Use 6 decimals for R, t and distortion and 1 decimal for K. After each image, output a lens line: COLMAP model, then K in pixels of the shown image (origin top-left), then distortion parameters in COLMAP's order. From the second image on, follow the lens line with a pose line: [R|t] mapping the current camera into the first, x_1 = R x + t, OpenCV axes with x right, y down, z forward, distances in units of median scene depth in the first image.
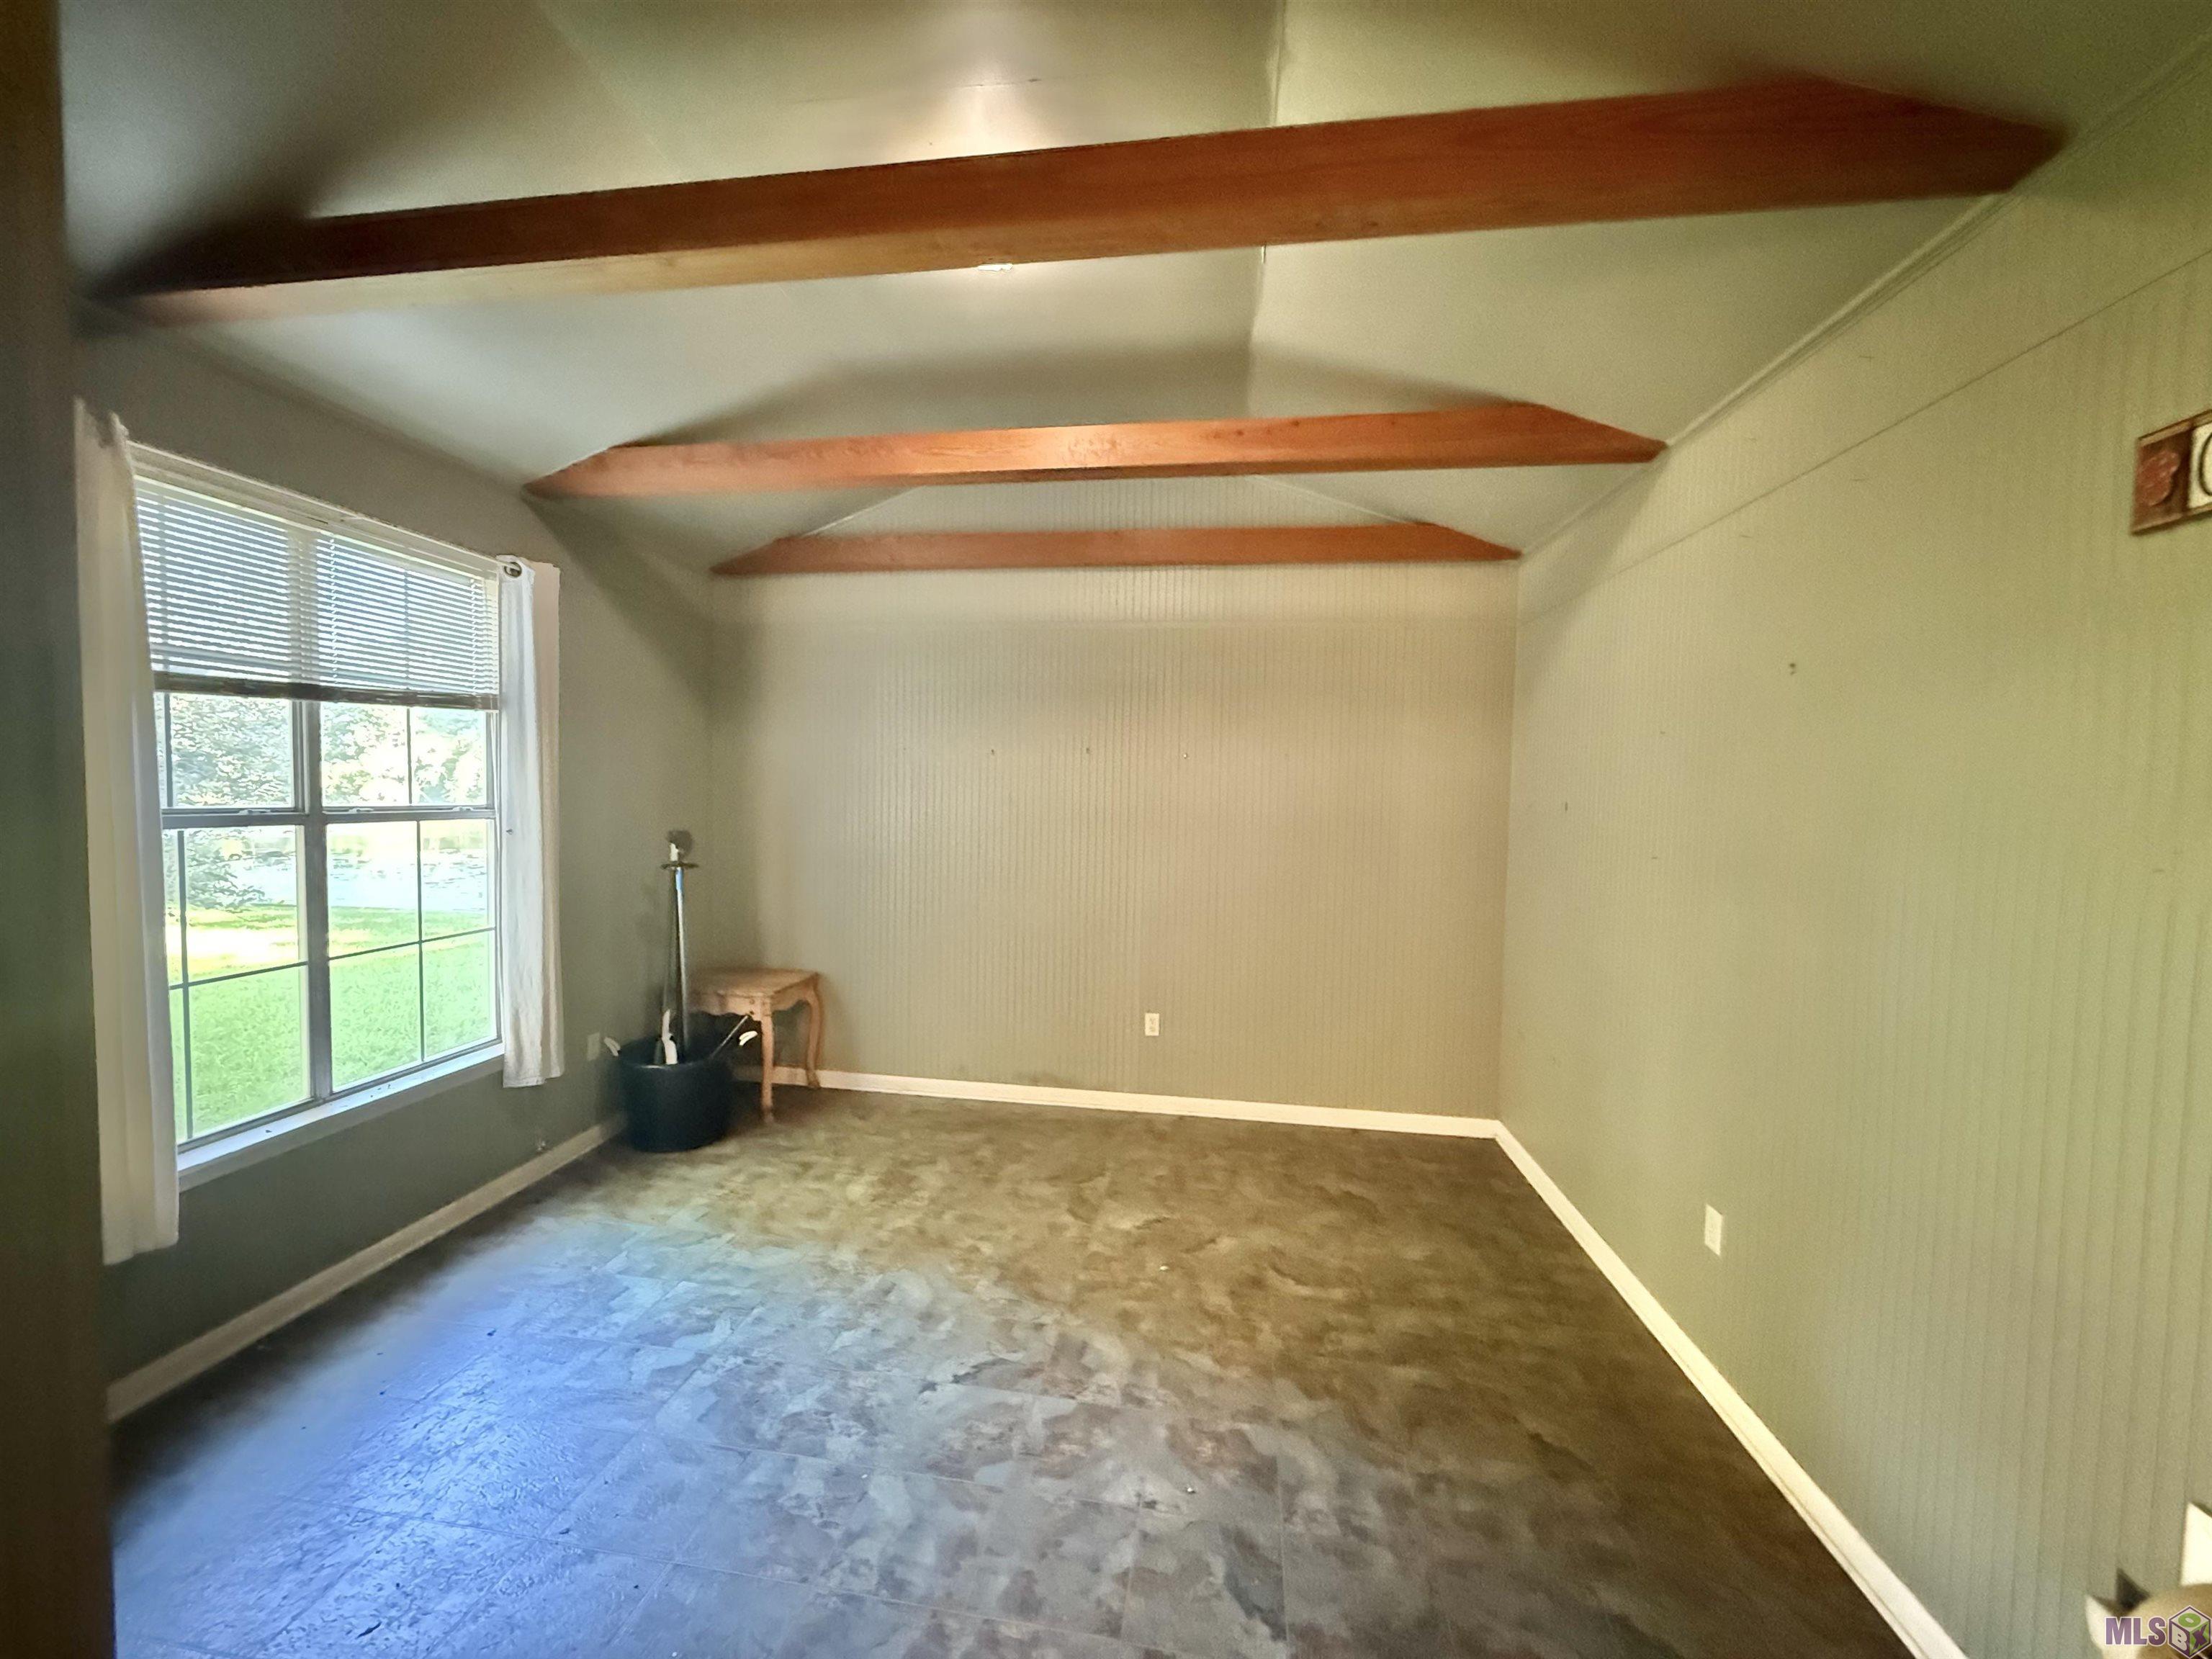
lens RADIAL K [[878.7, 0, 1100.2], [0, 878.7, 825.0], [0, 0, 1]] dist [-0.000793, -0.000117]
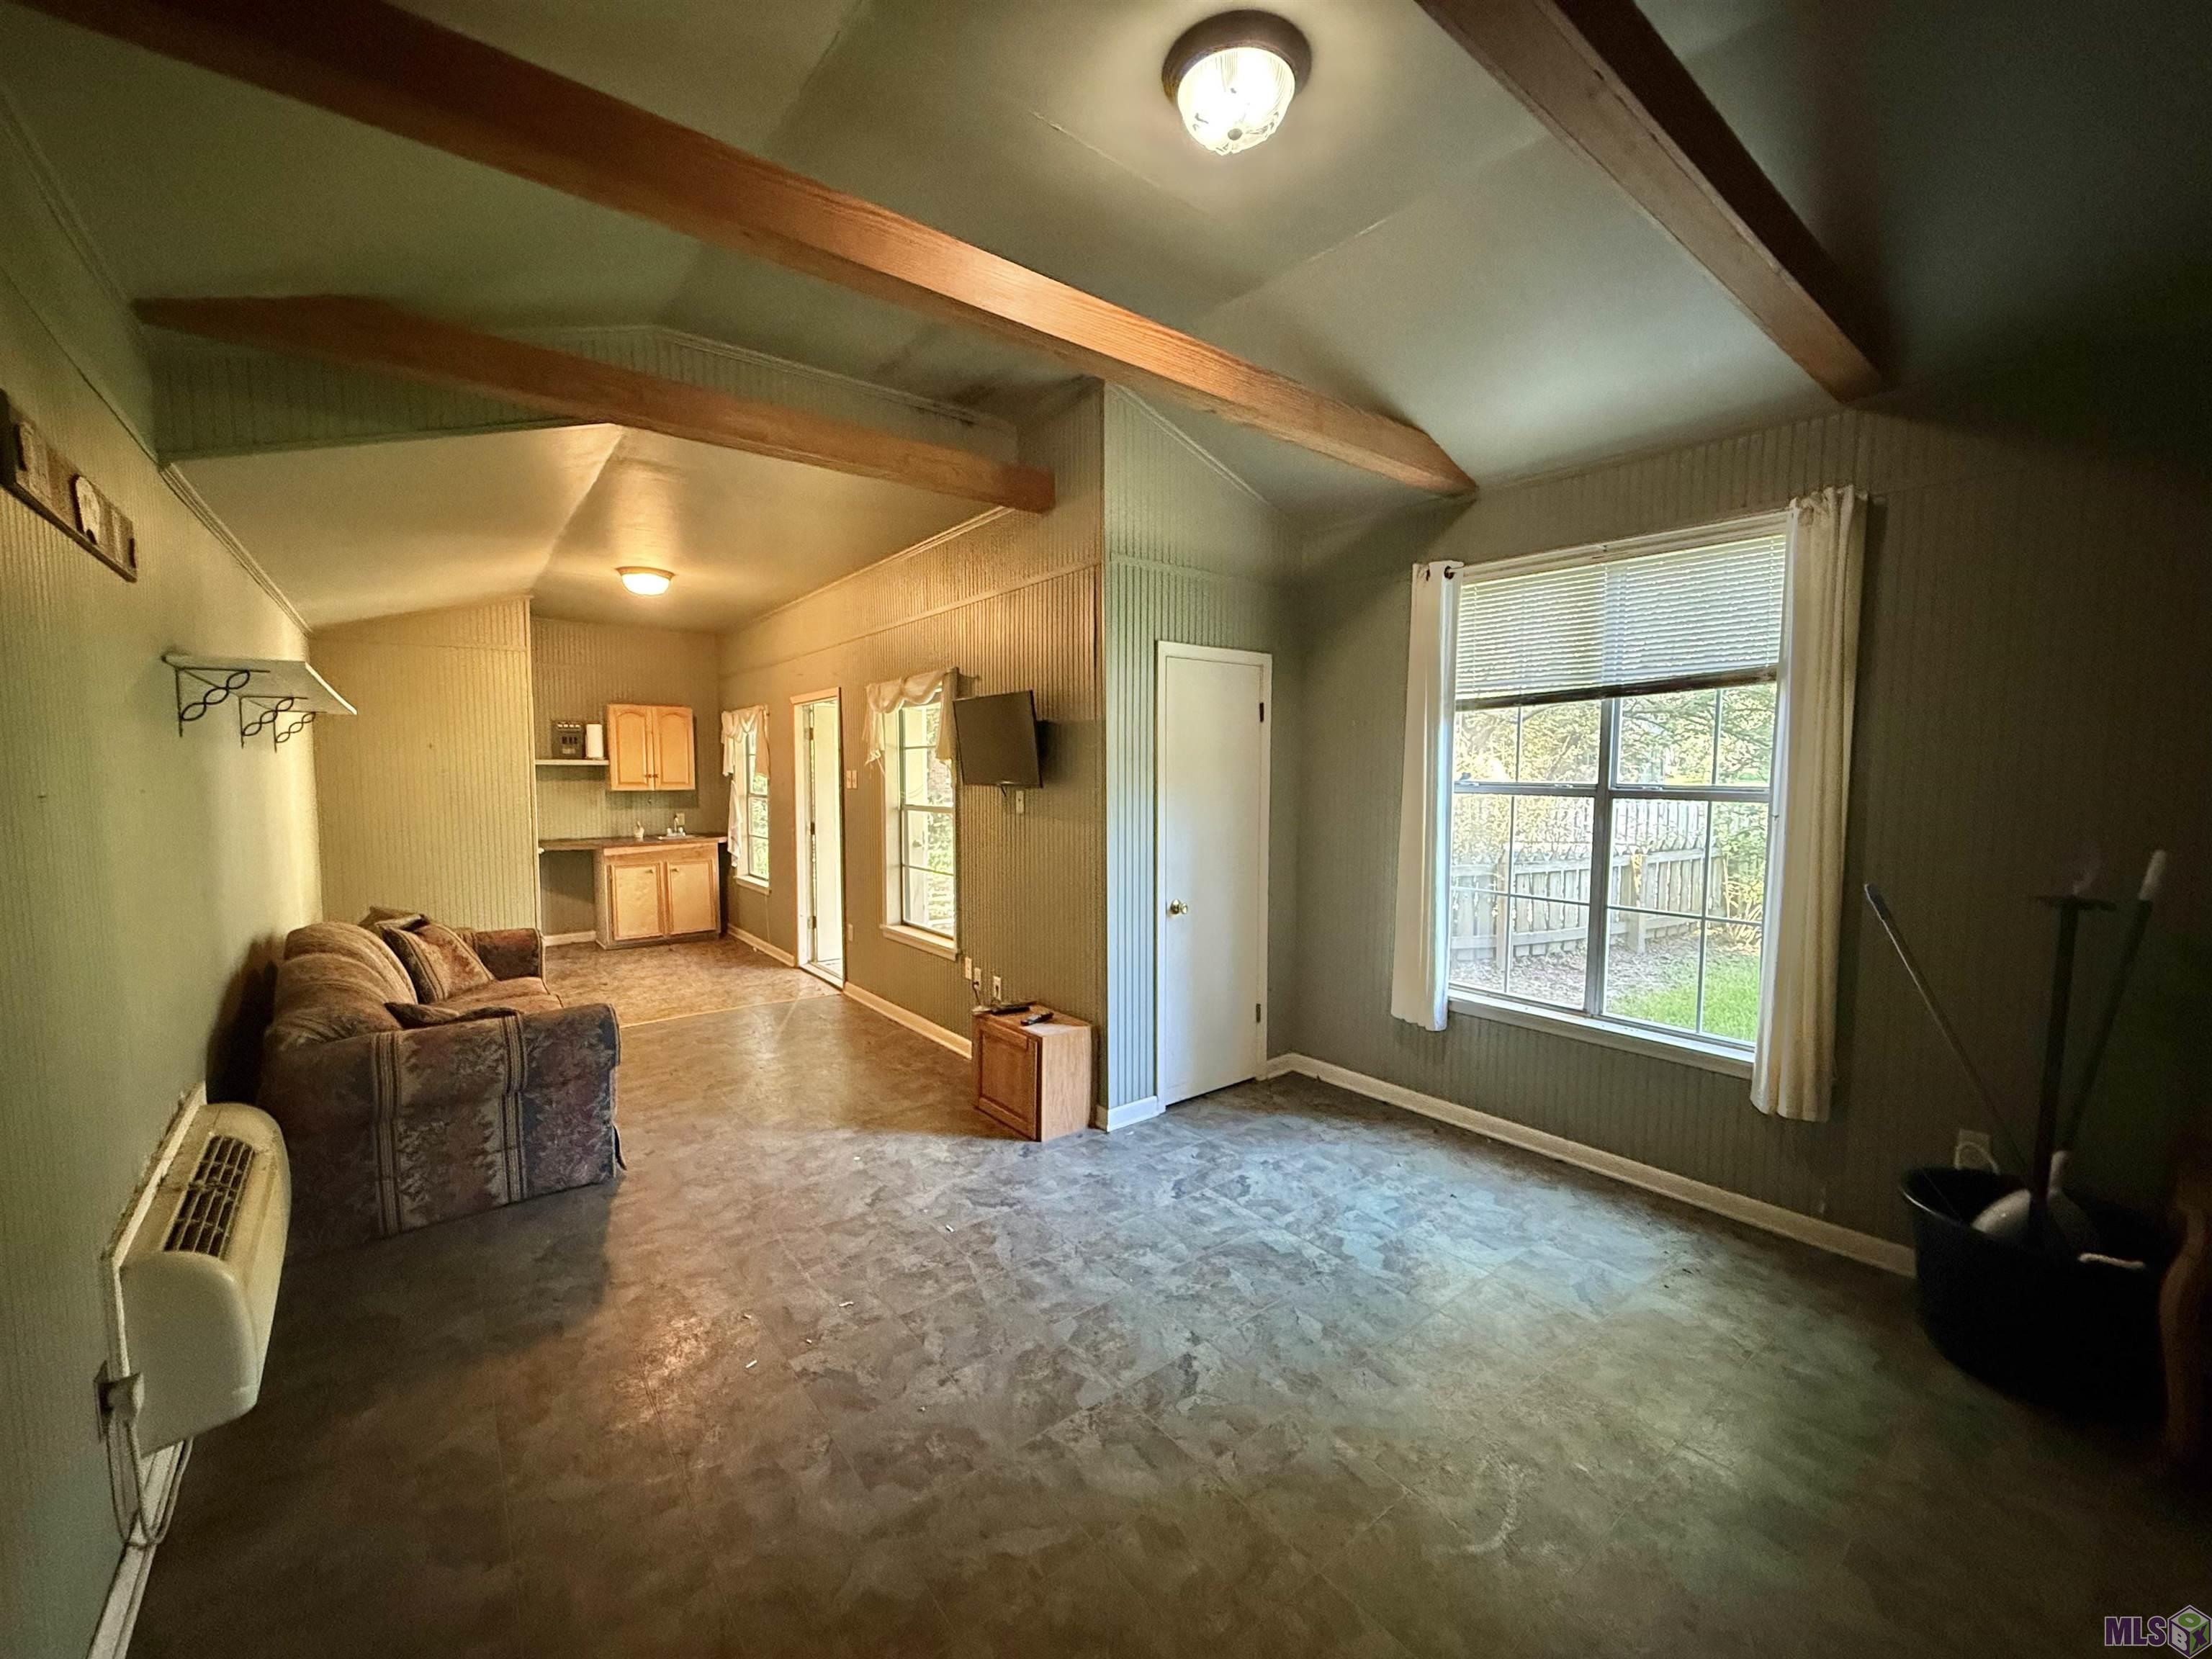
lens RADIAL K [[878.7, 0, 1100.2], [0, 878.7, 825.0], [0, 0, 1]] dist [-0.000793, -0.000117]
pose [[-0.681892, 0.030019, -0.730836, 0.578783], [-0.045309, 0.995505, 0.083164, -0.037418], [0.730048, 0.089822, -0.677467, 1.472776]]
